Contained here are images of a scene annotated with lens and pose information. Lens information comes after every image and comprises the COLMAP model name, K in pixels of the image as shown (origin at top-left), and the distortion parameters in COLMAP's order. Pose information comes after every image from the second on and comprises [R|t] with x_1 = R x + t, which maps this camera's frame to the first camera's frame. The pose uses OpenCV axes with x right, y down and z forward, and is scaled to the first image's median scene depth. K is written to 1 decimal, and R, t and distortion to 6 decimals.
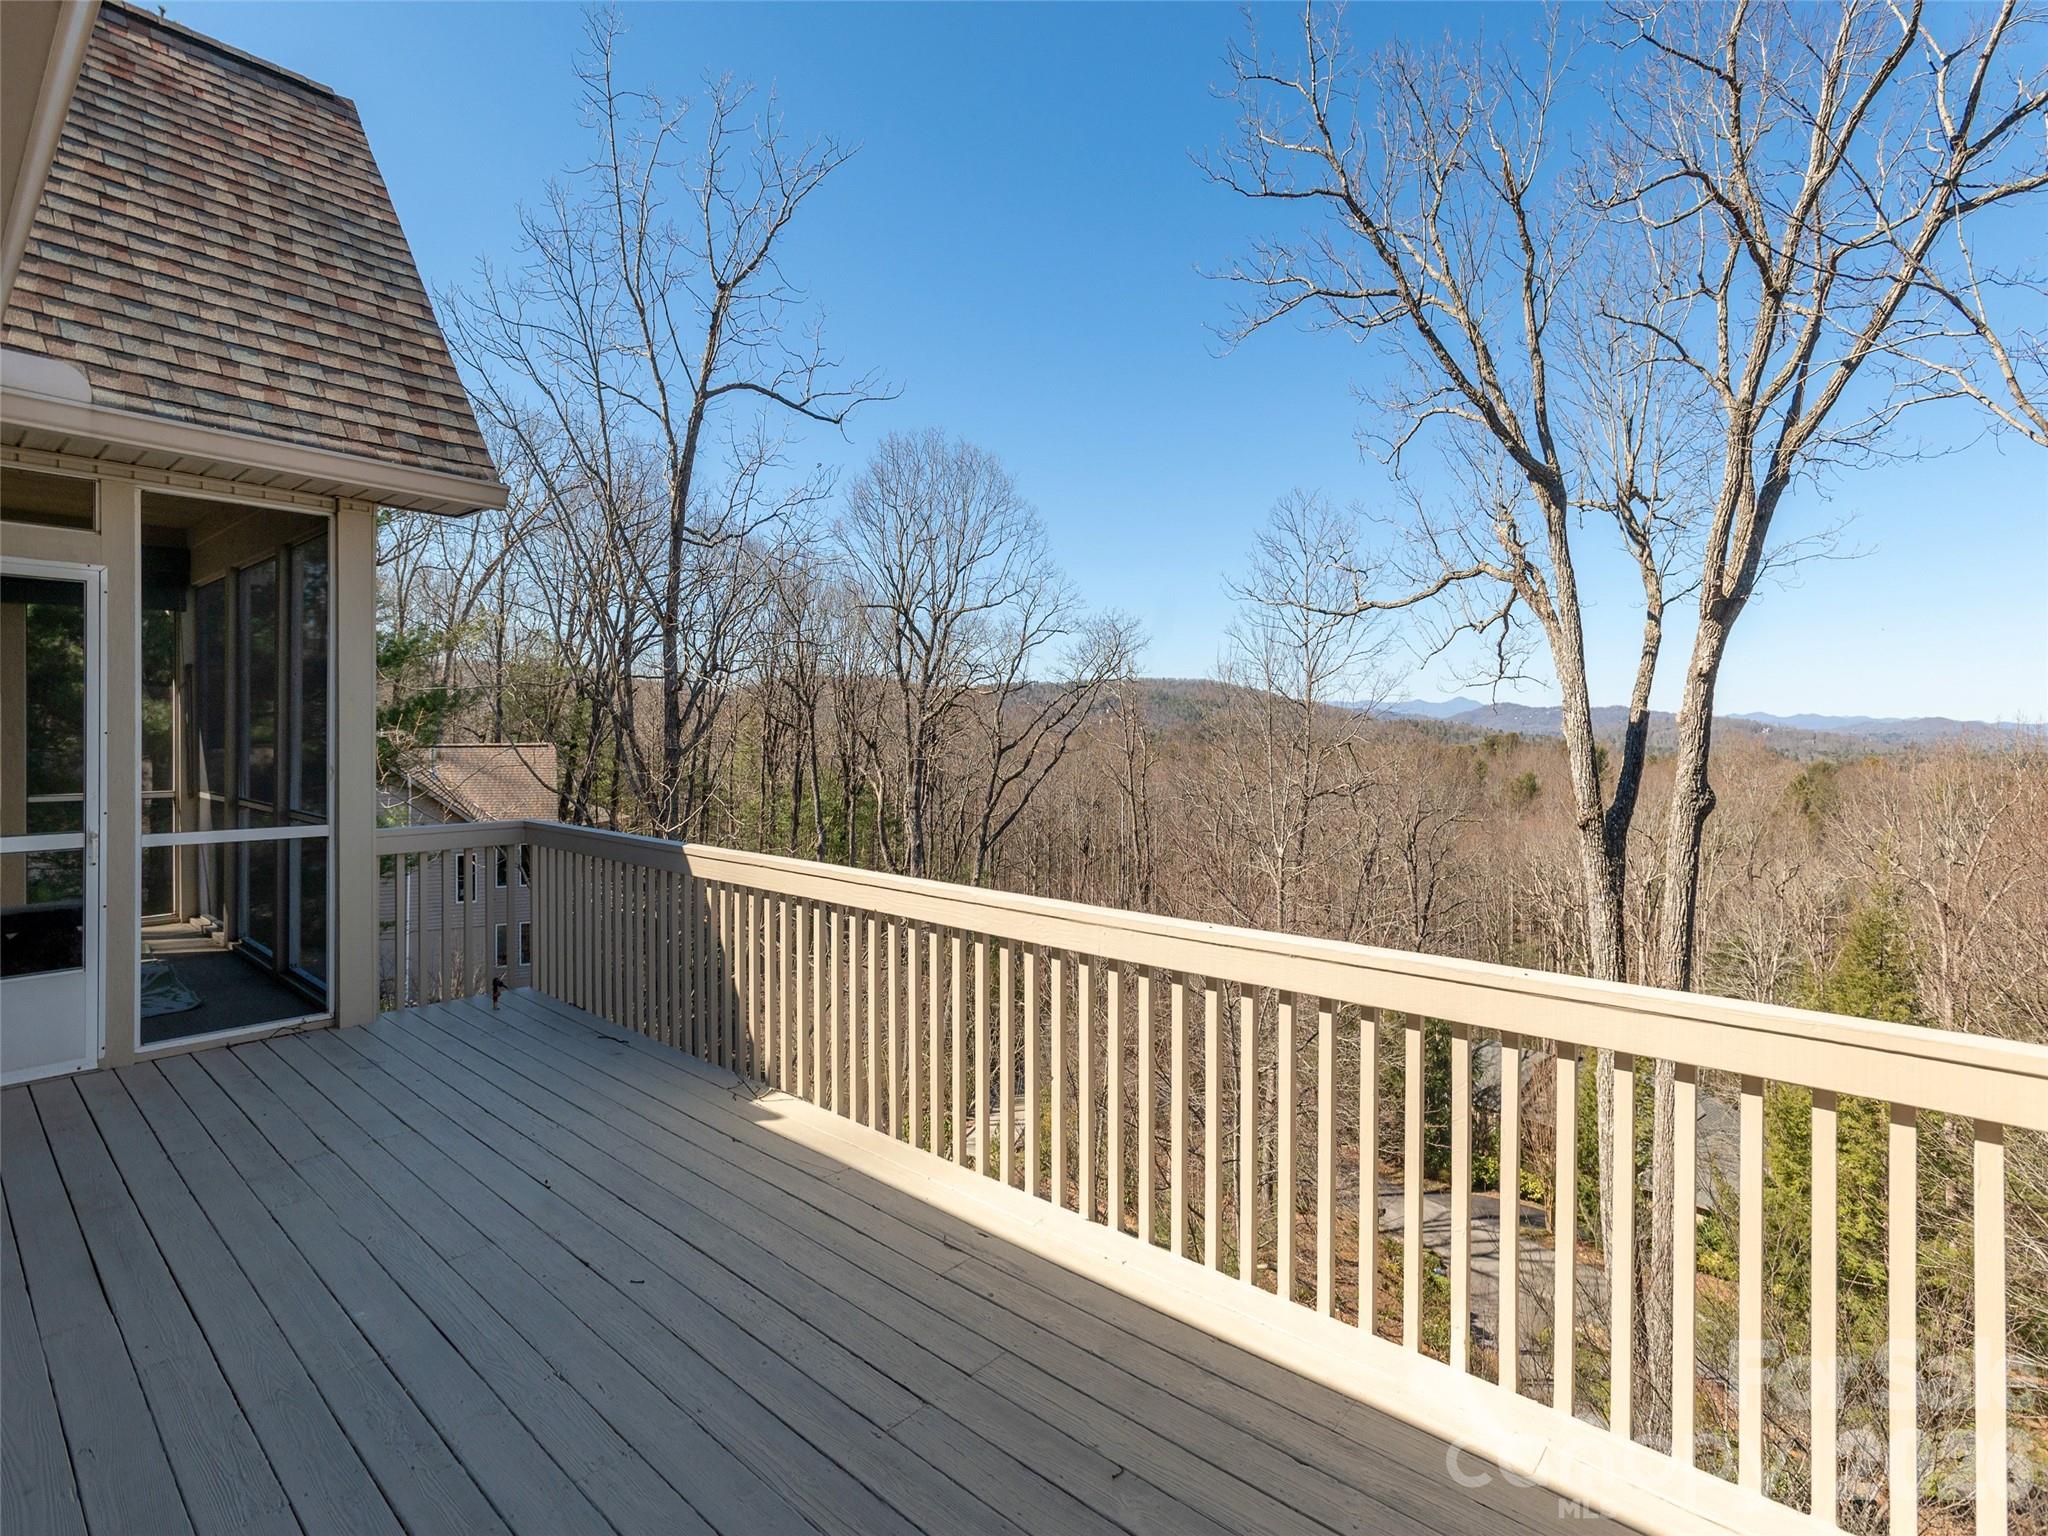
lens RADIAL K [[1025.5, 0, 1022.6], [0, 1025.5, 717.7], [0, 0, 1]] dist [-0.000075, -0.000178]
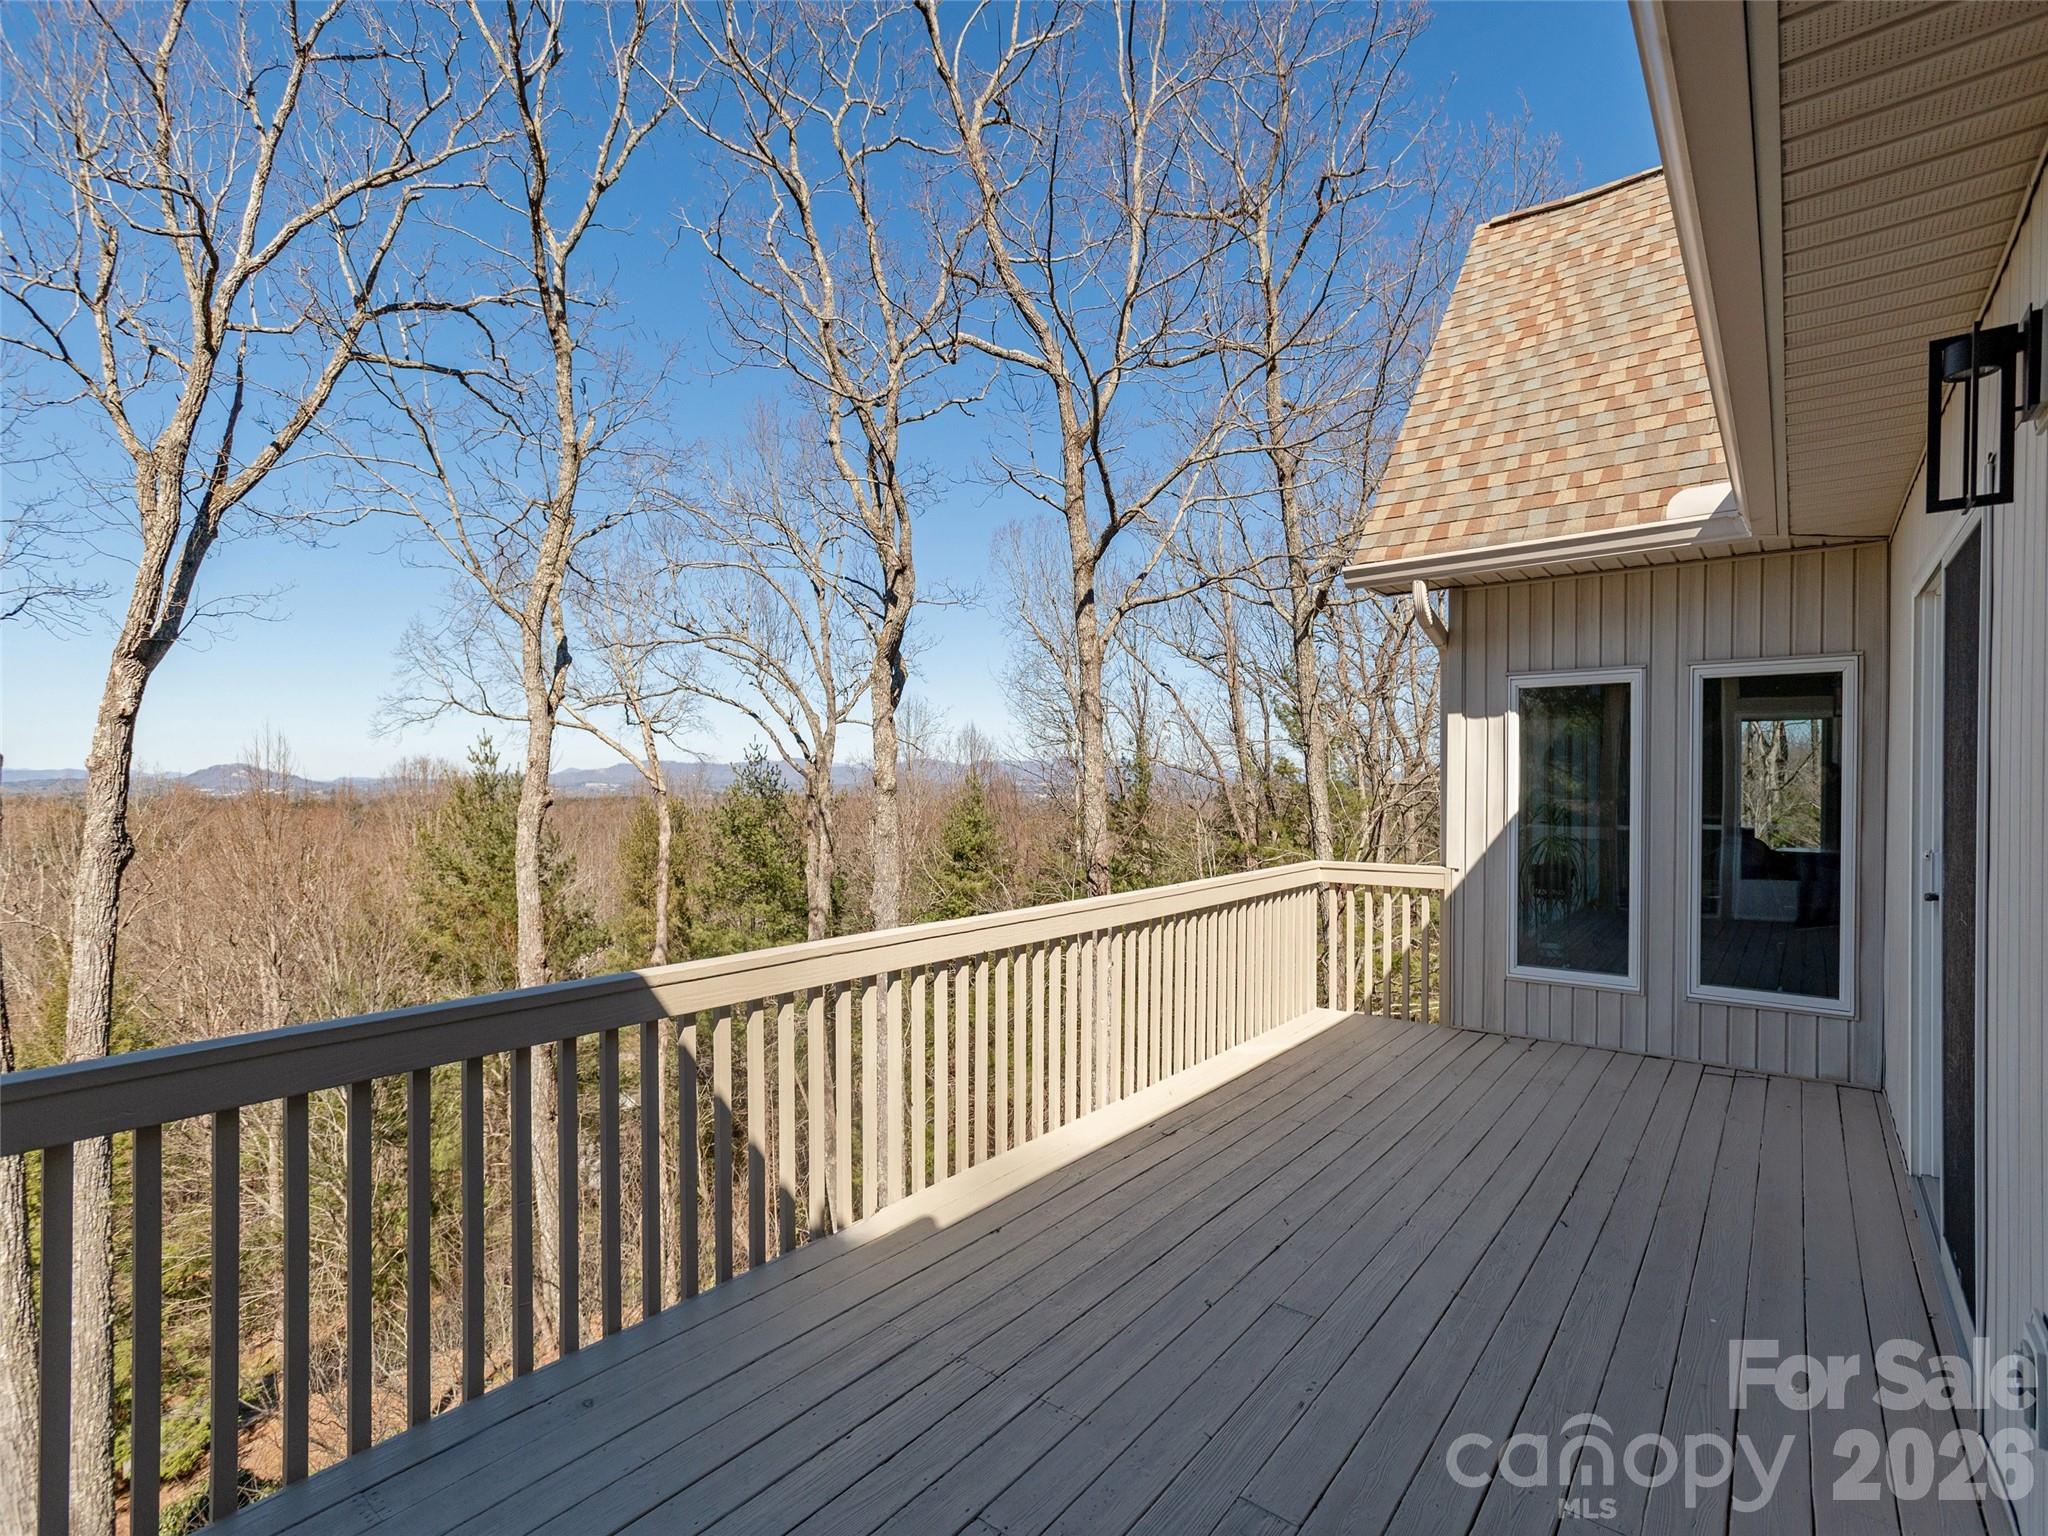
lens RADIAL K [[946.7, 0, 1024.0], [0, 946.7, 768.0], [0, 0, 1]] dist [0.001707, 0.000562]
pose [[-0.053913, 0.012273, 0.998470, -0.218288], [-0.016965, 0.999769, -0.013205, 0.002550], [-0.998402, -0.017651, -0.053692, 0.199833]]
